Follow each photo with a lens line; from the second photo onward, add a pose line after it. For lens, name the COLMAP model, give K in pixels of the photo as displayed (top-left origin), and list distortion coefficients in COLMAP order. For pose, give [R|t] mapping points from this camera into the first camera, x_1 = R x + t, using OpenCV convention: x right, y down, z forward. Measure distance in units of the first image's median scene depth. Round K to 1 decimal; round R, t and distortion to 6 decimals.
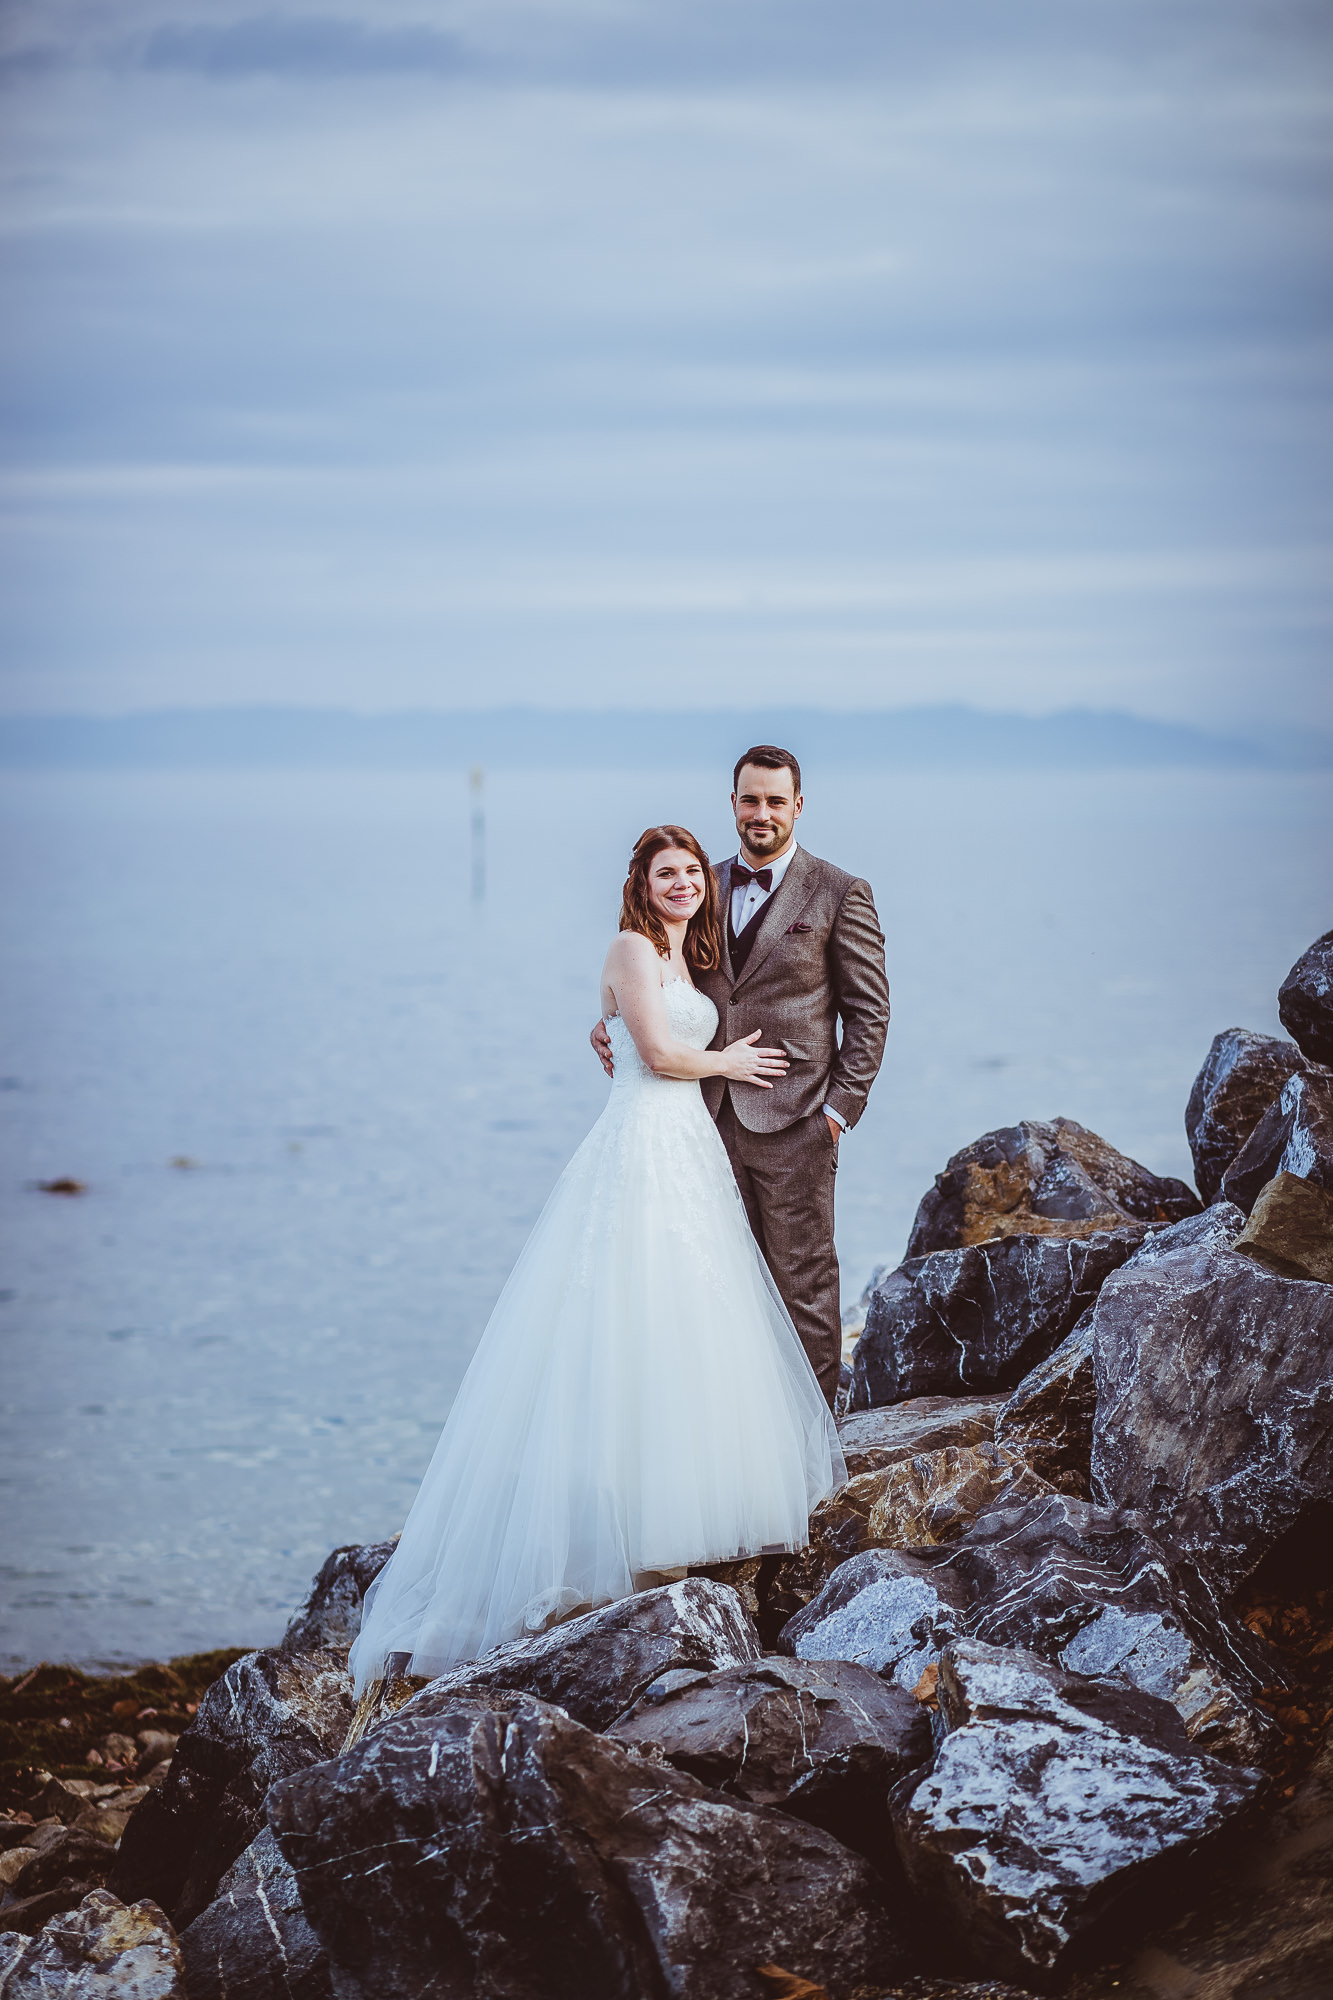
lens RADIAL K [[4714.7, 0, 666.5], [0, 4714.7, 1000.0], [0, 0, 1]] dist [0.037526, -0.281546]
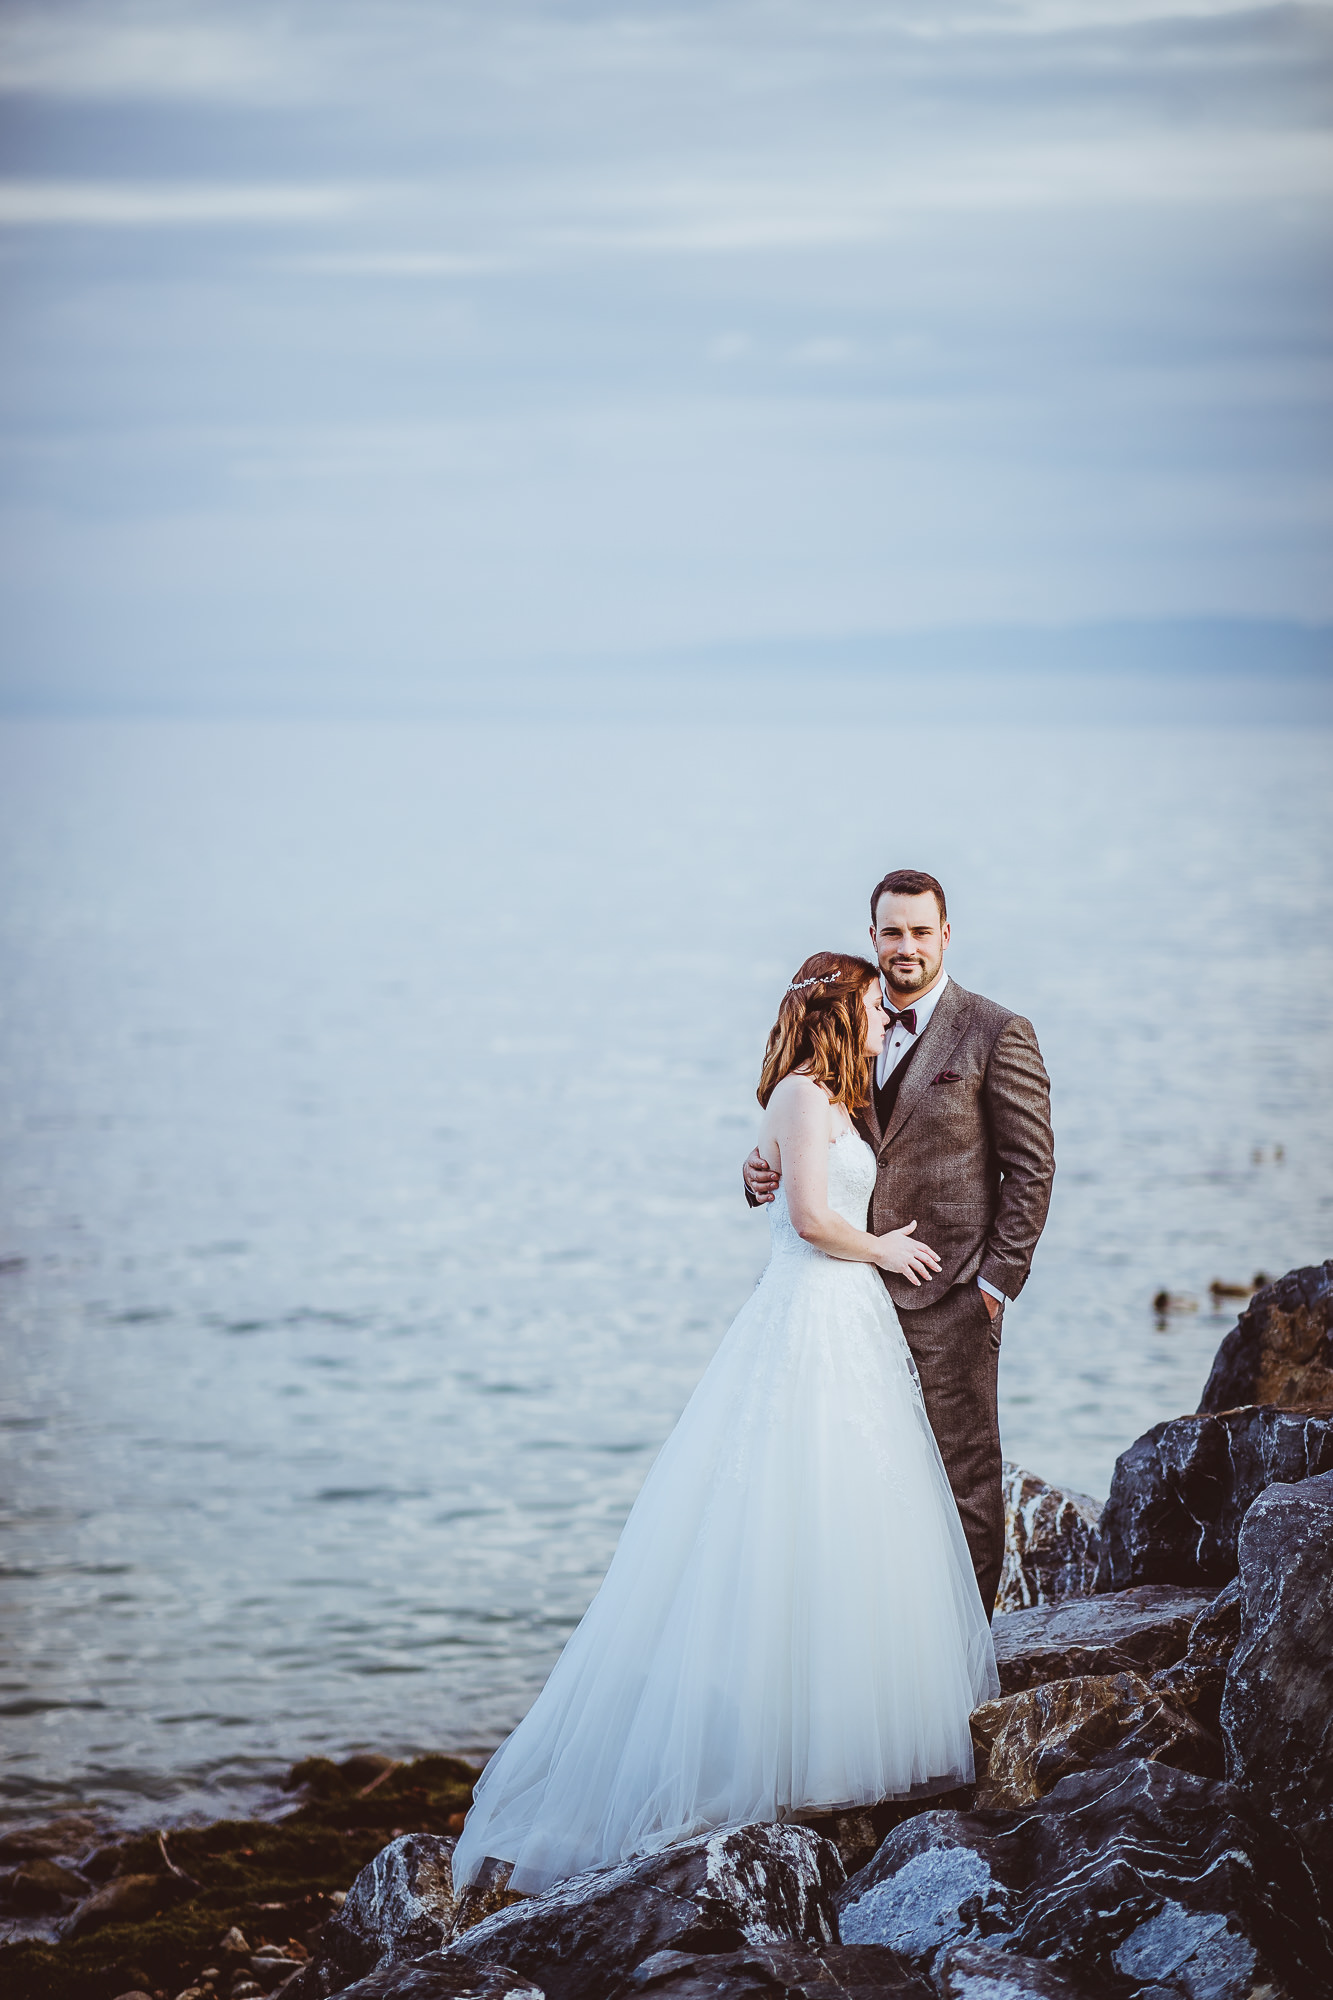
lens RADIAL K [[4714.7, 0, 666.5], [0, 4714.7, 1000.0], [0, 0, 1]] dist [0.037526, -0.281546]
pose [[0.980299, 0.016987, -0.196786, 0.159379], [-0.013267, 0.999708, 0.020205, -0.049720], [0.197072, -0.017196, 0.980238, 0.125743]]
